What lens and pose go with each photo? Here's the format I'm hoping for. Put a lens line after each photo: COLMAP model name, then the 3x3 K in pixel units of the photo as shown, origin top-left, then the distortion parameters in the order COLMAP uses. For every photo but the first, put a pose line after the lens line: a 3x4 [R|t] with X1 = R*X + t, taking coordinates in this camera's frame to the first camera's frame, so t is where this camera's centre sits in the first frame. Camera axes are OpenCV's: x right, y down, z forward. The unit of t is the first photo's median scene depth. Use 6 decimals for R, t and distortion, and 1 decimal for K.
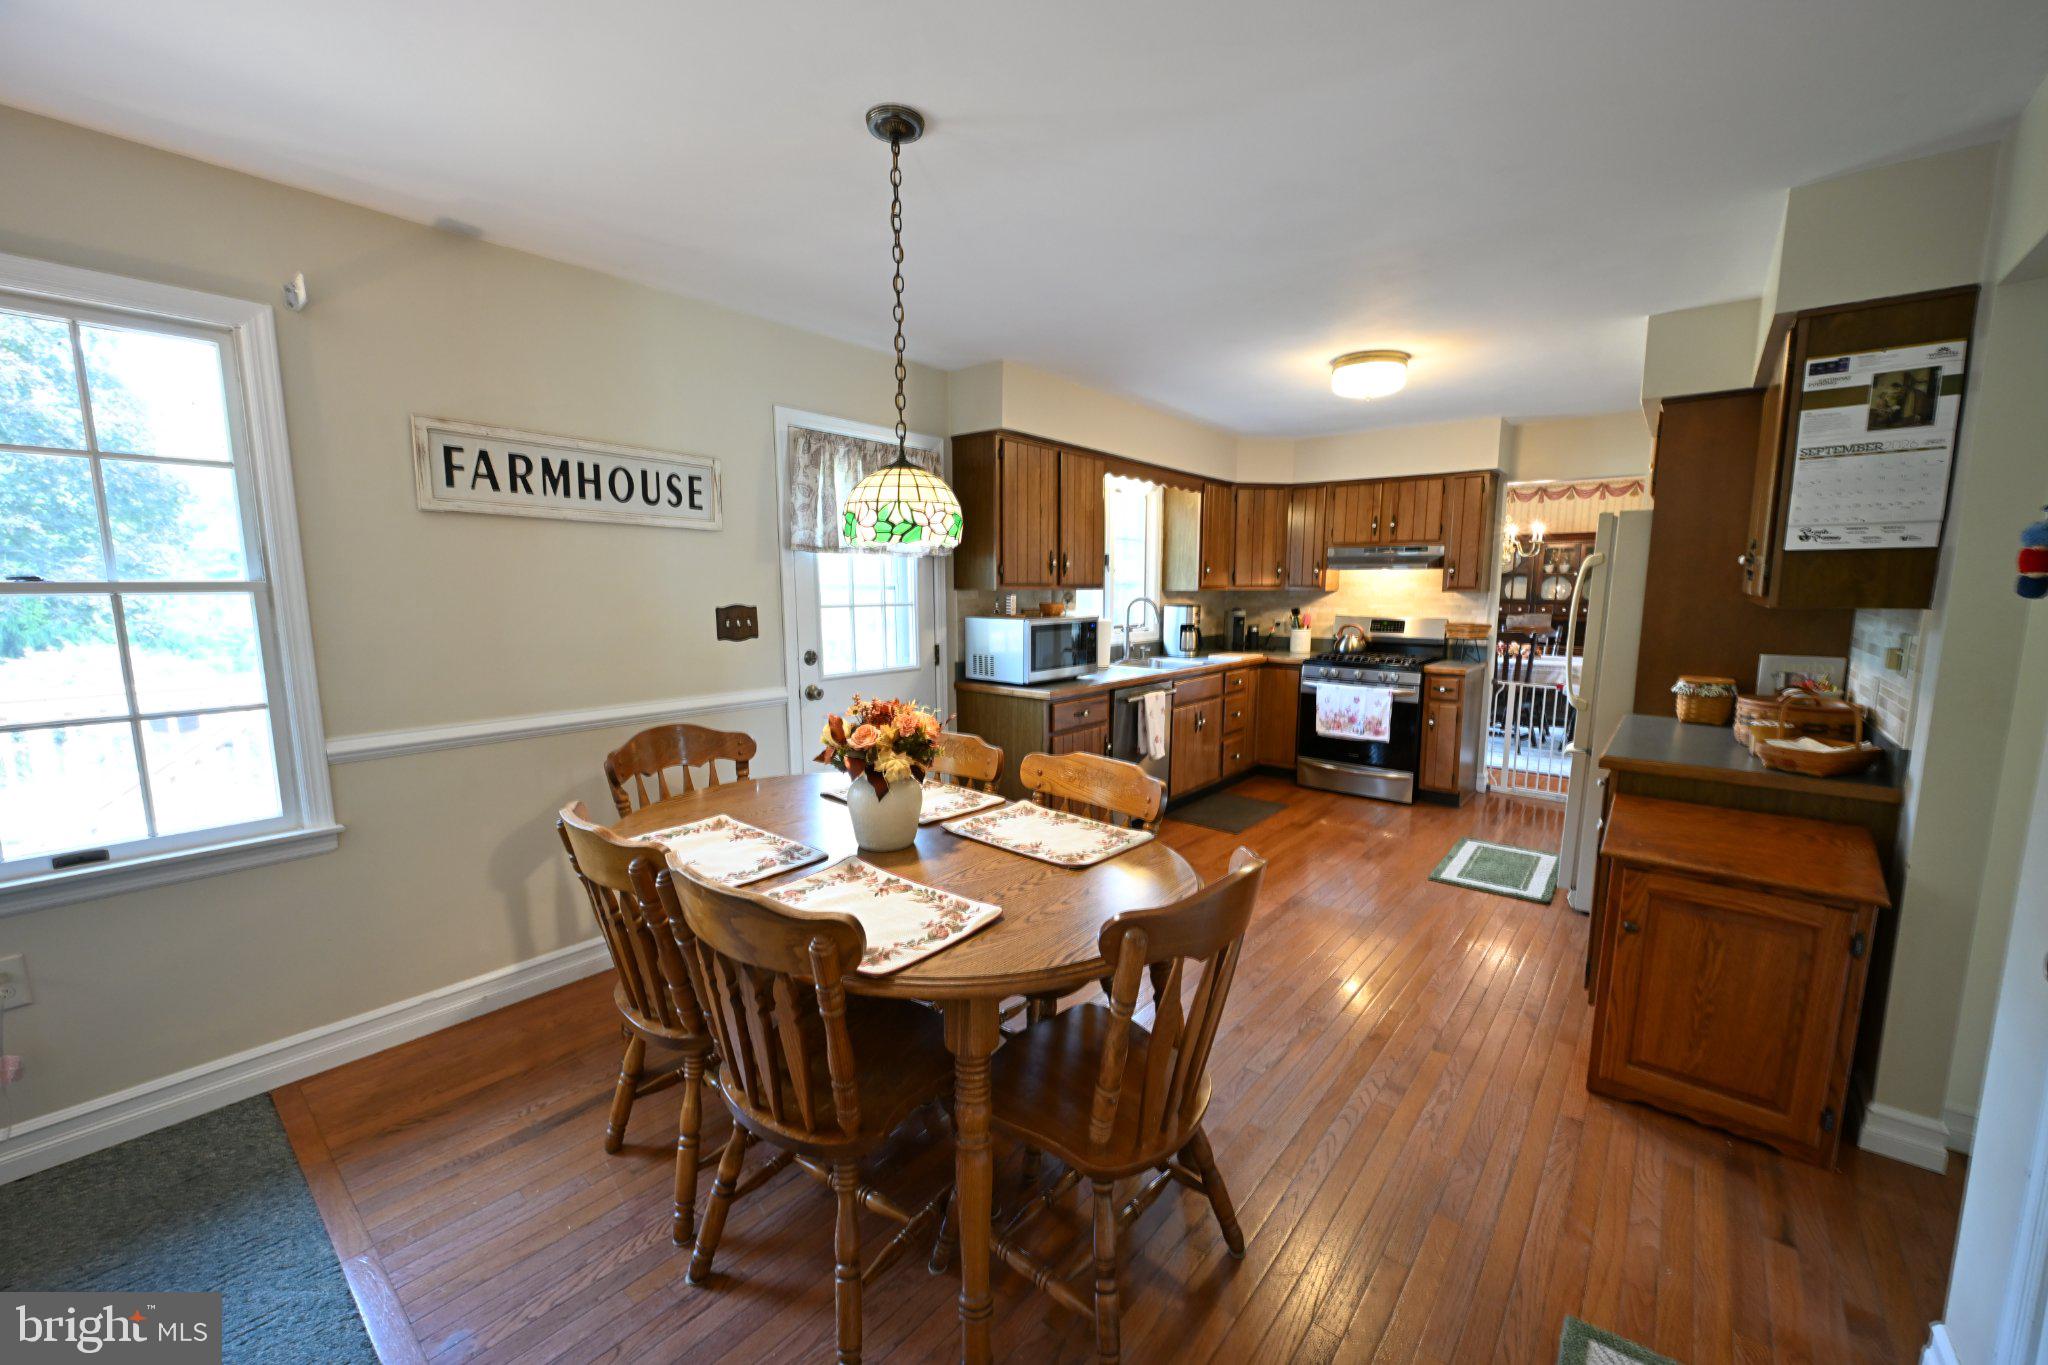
lens RADIAL K [[793.0, 0, 1022.6], [0, 793.0, 691.6], [0, 0, 1]] dist [0.000746, -0.000026]
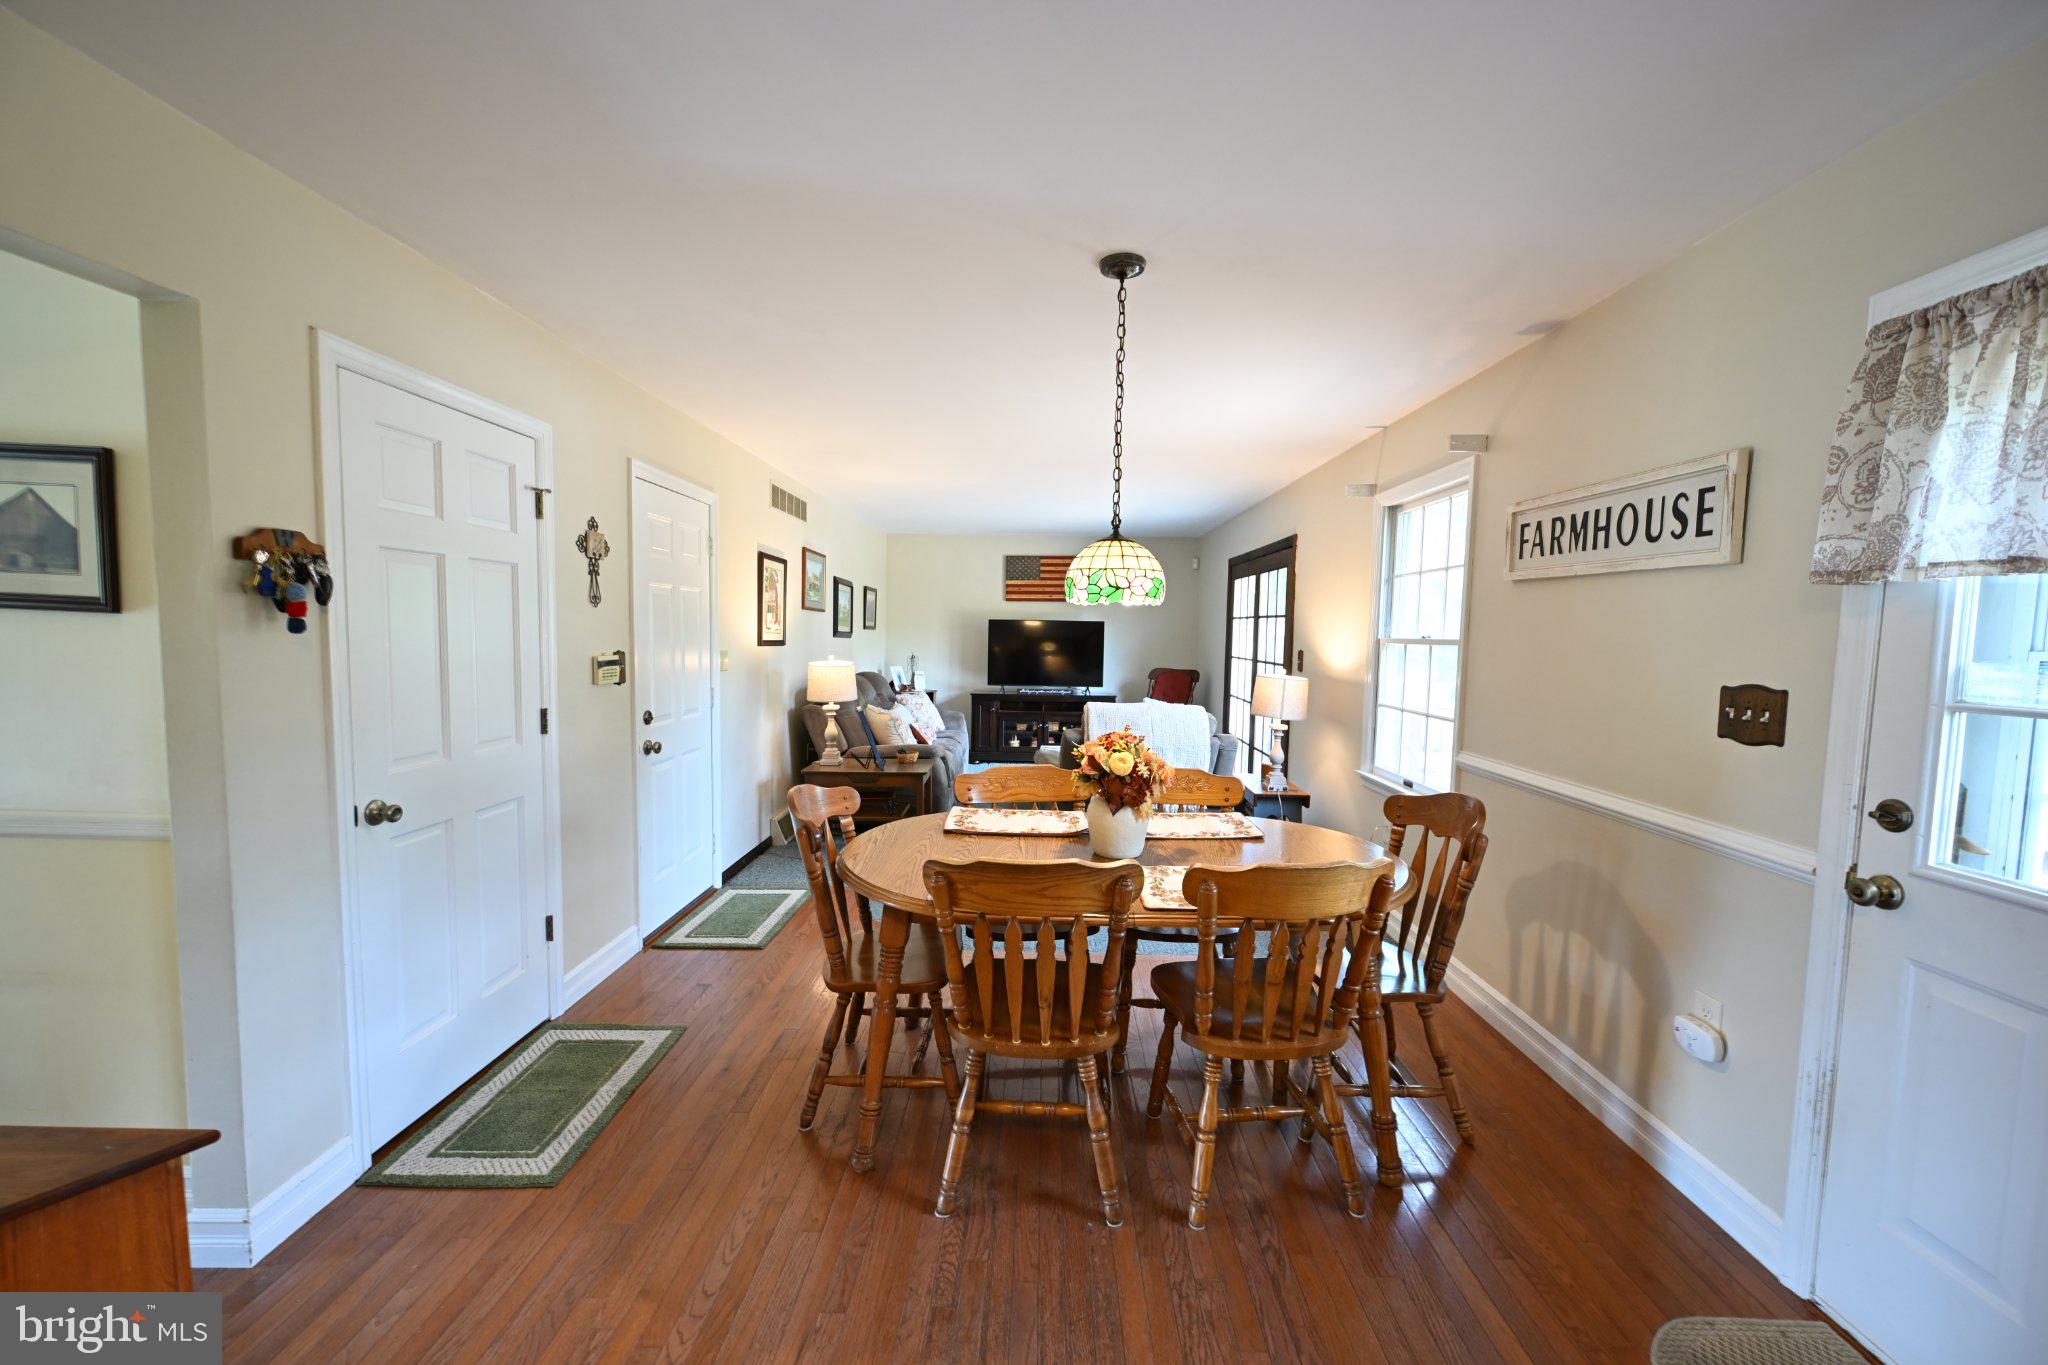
lens RADIAL K [[793.0, 0, 1027.6], [0, 793.0, 683.7], [0, 0, 1]] dist [0.000746, -0.000026]
pose [[-0.774376, 0.032512, -0.631890, 0.504351], [-0.098028, 0.980456, 0.170580, -0.184724], [0.625086, 0.194036, -0.756054, 1.299841]]
